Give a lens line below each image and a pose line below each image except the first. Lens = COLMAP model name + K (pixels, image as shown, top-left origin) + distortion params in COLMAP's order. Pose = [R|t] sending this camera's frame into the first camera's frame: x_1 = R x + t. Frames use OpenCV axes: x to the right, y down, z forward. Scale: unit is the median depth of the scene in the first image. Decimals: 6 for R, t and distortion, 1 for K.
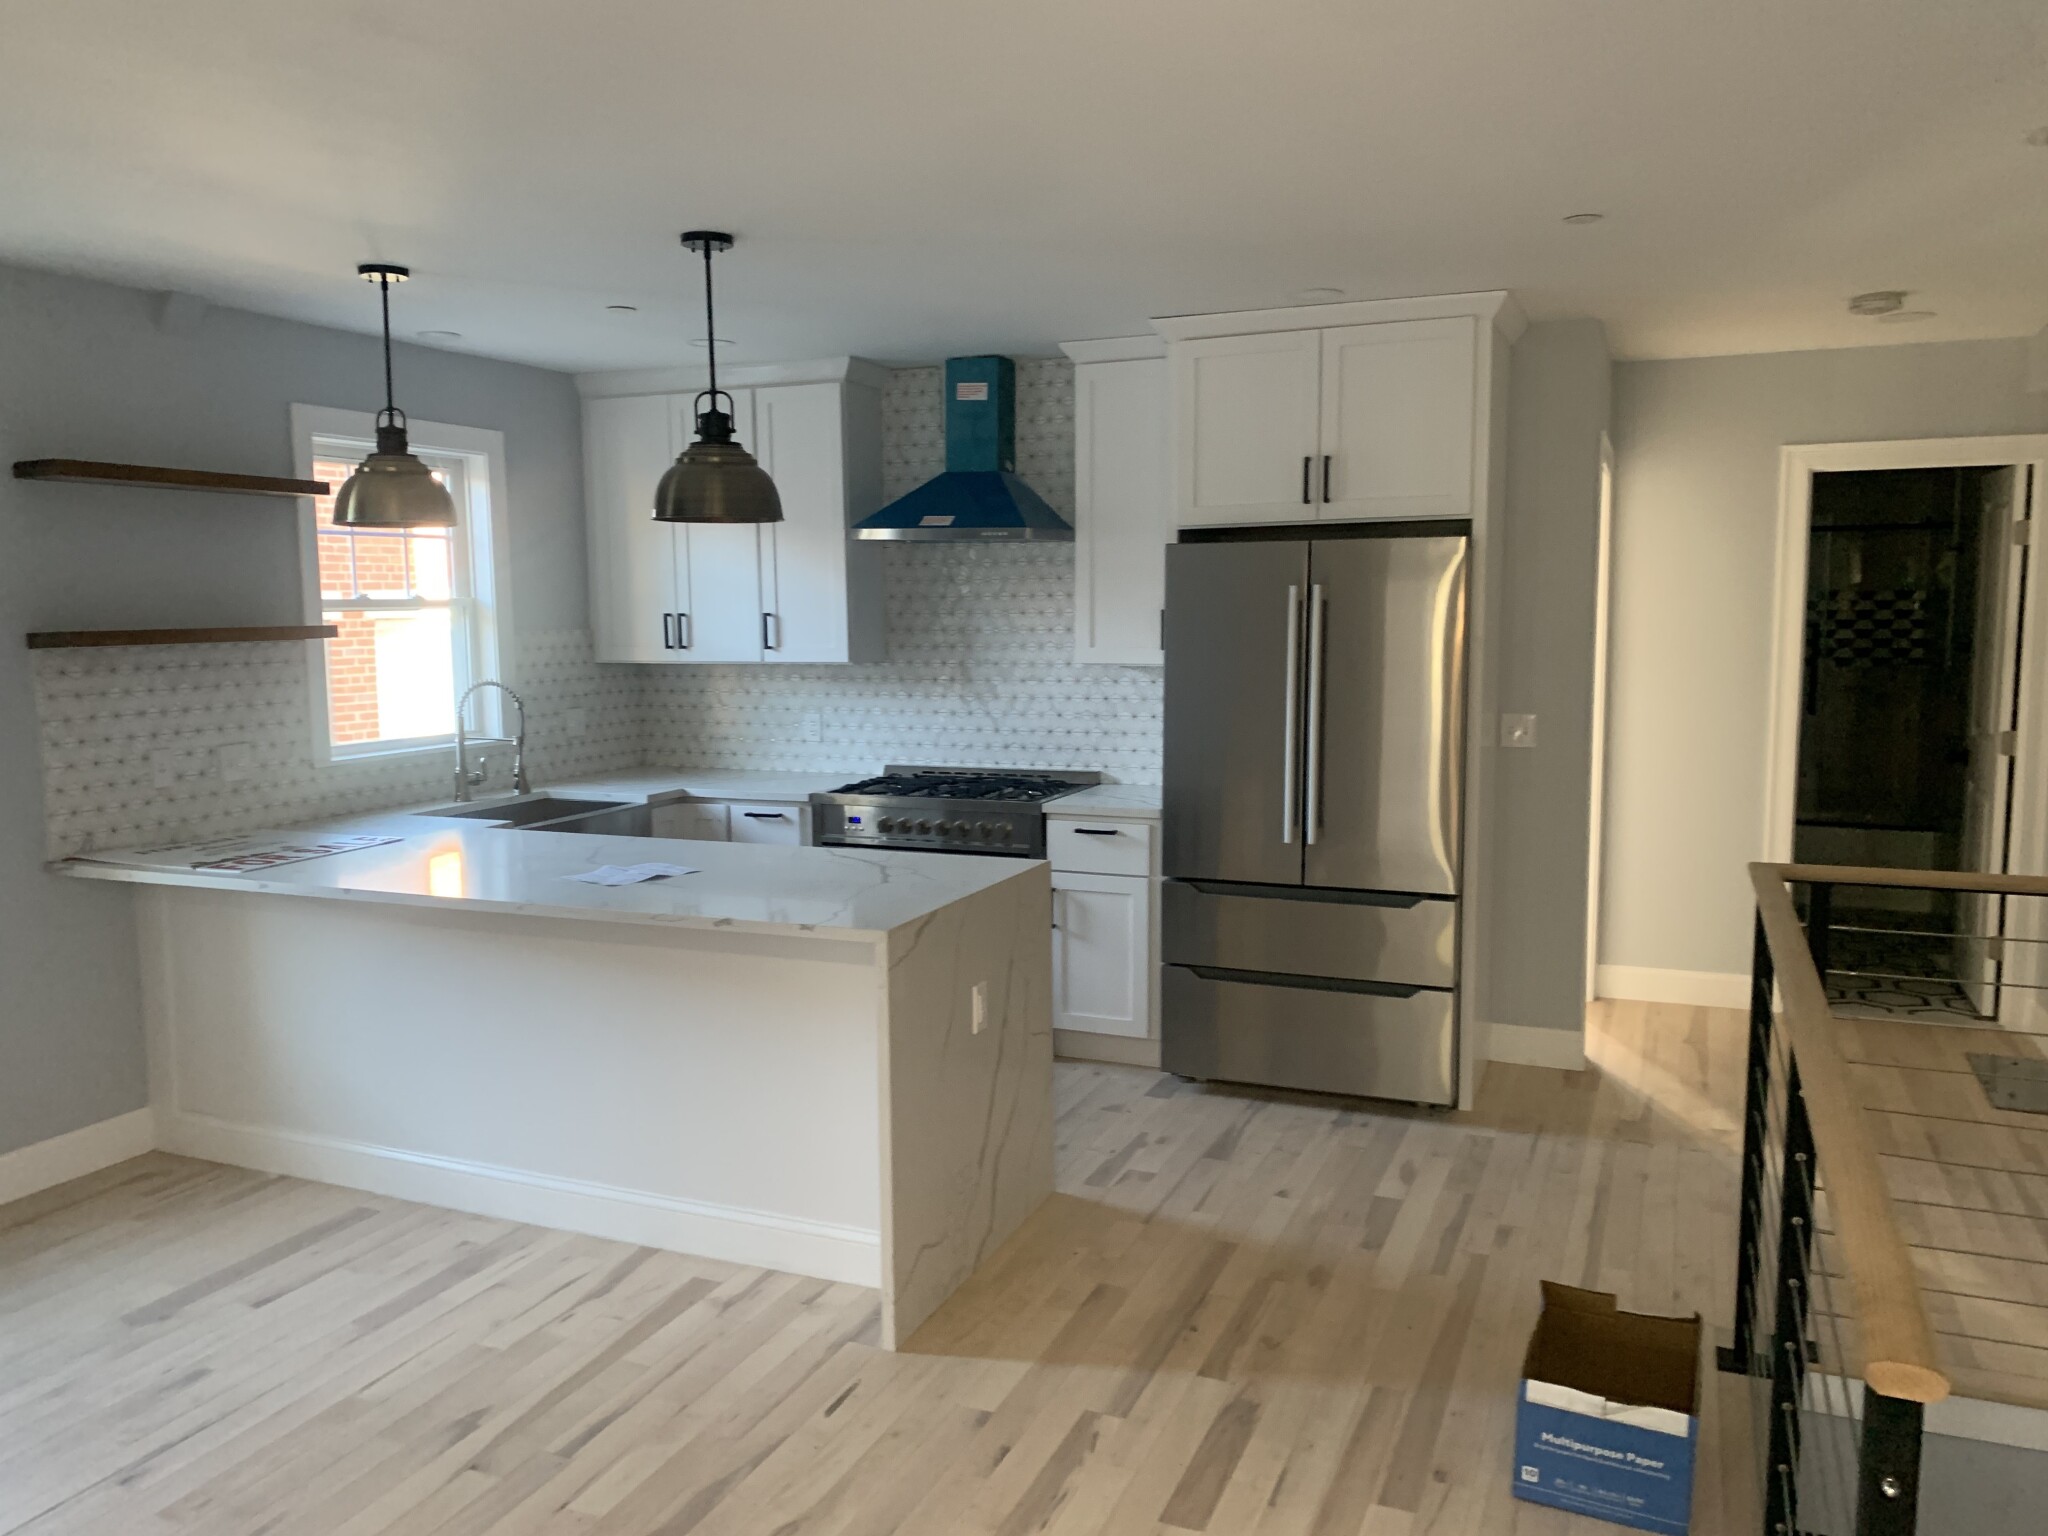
lens RADIAL K [[1569.7, 0, 935.2], [0, 1569.7, 780.2], [0, 0, 1]] dist [0.019787, -0.010276]
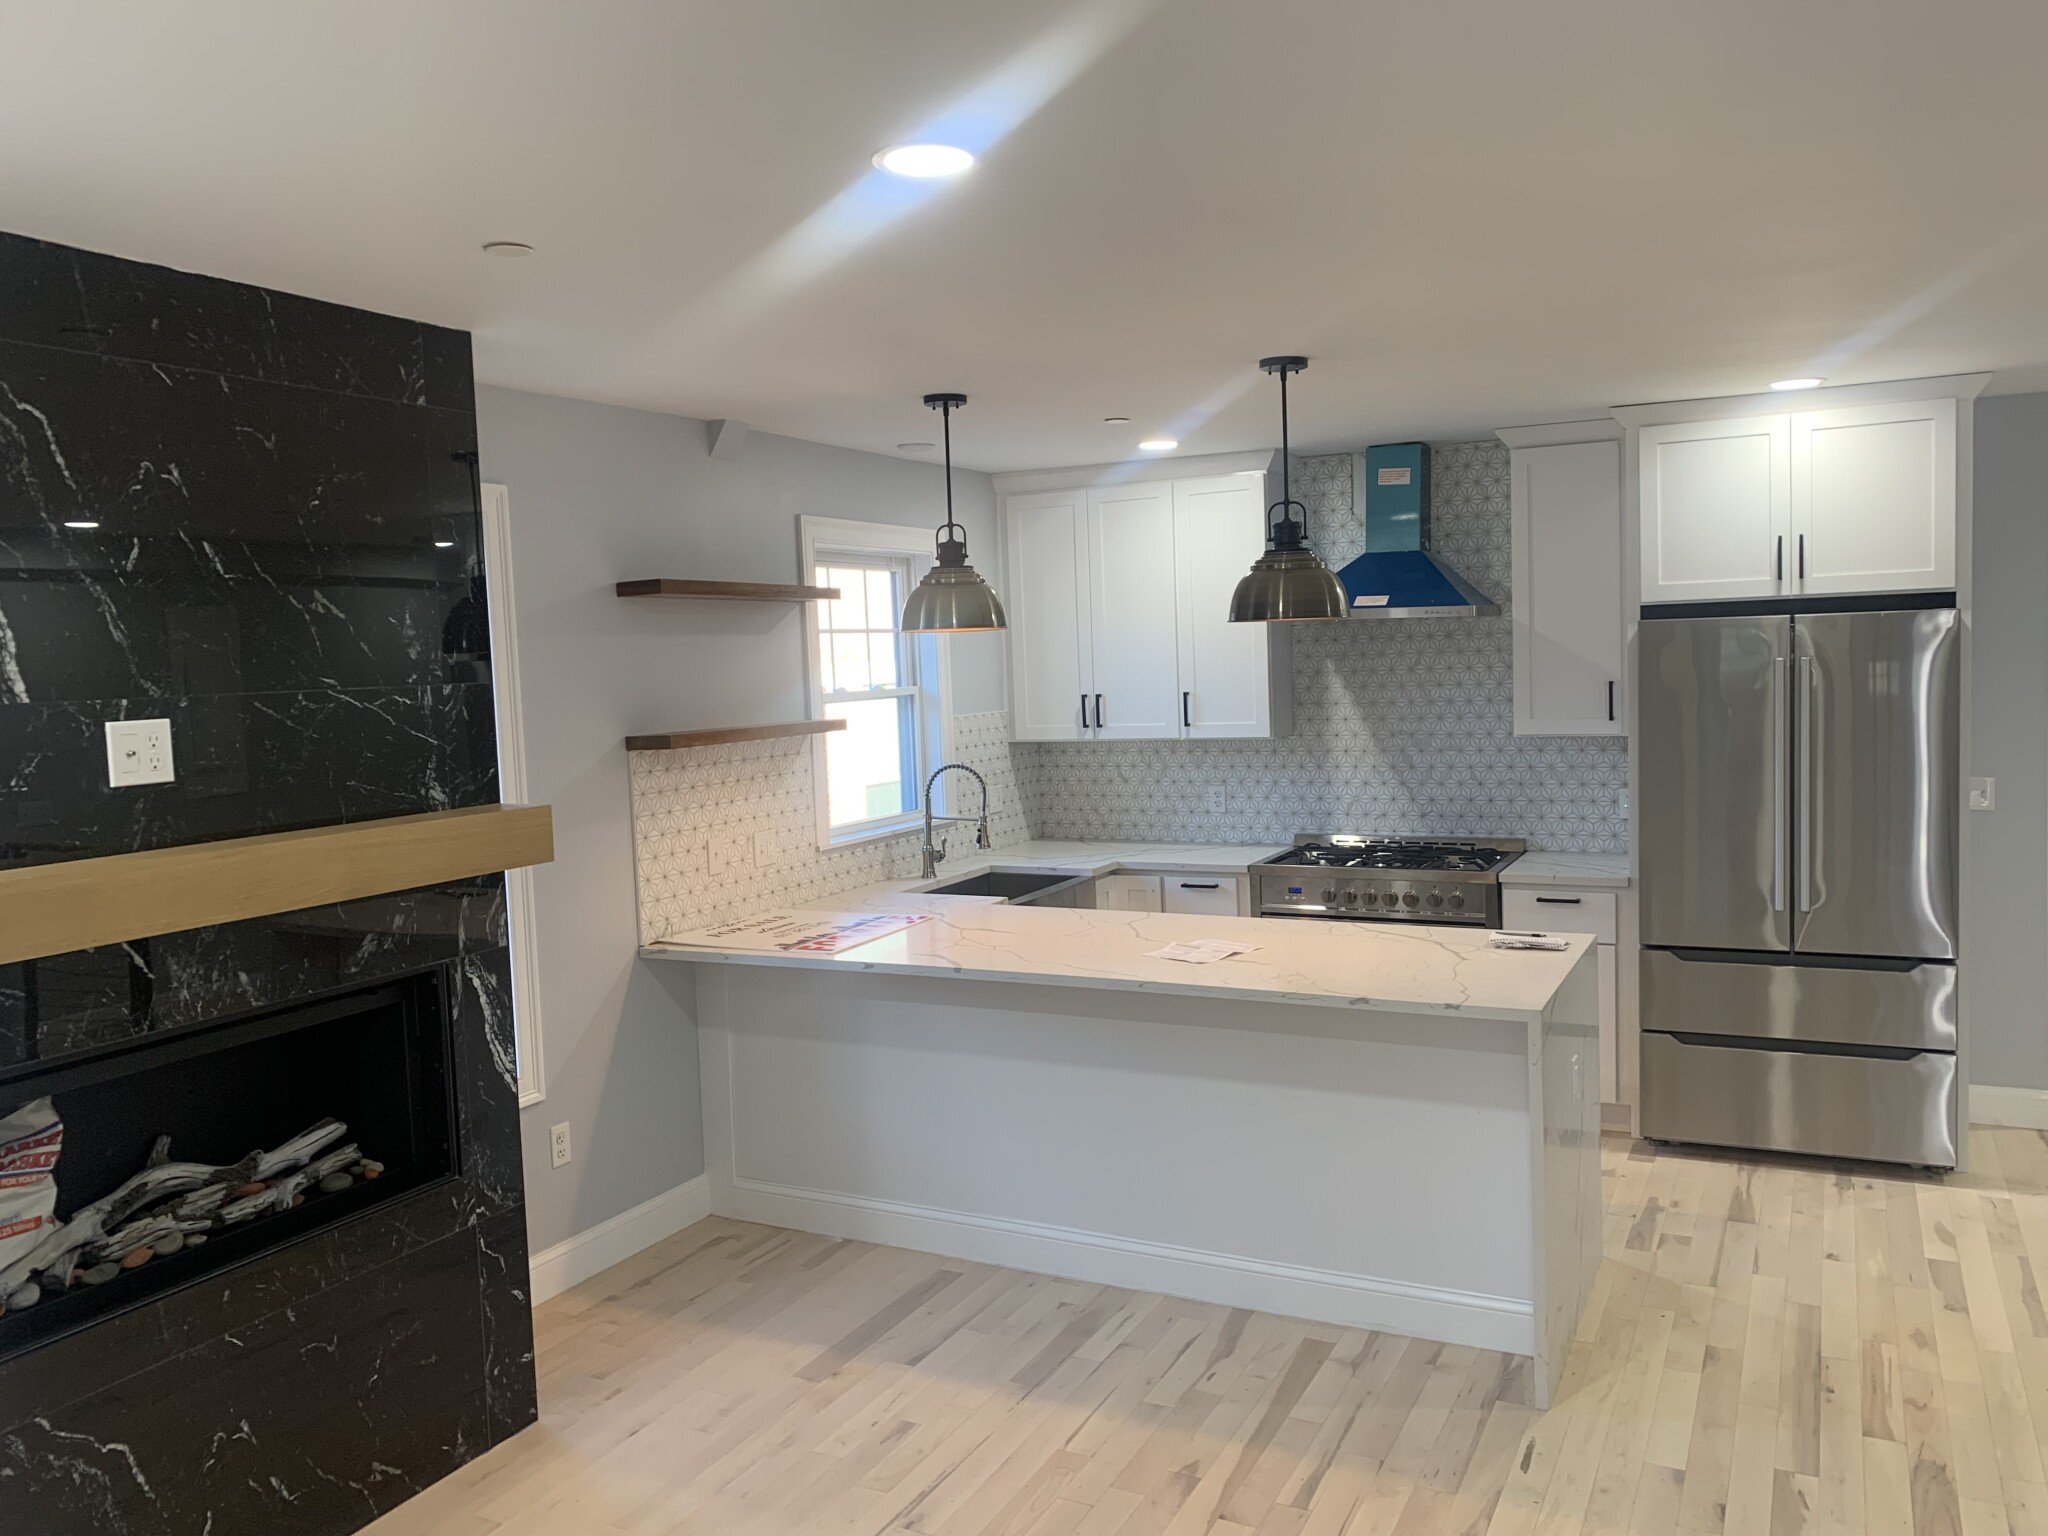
lens RADIAL K [[1569.7, 0, 1018.9], [0, 1569.7, 763.6], [0, 0, 1]] dist [0.019787, -0.010276]
pose [[0.998024, -0.021047, -0.059211, -0.208708], [0.018436, 0.998848, -0.044296, -0.018988], [0.060075, 0.043116, 0.997262, -0.060342]]
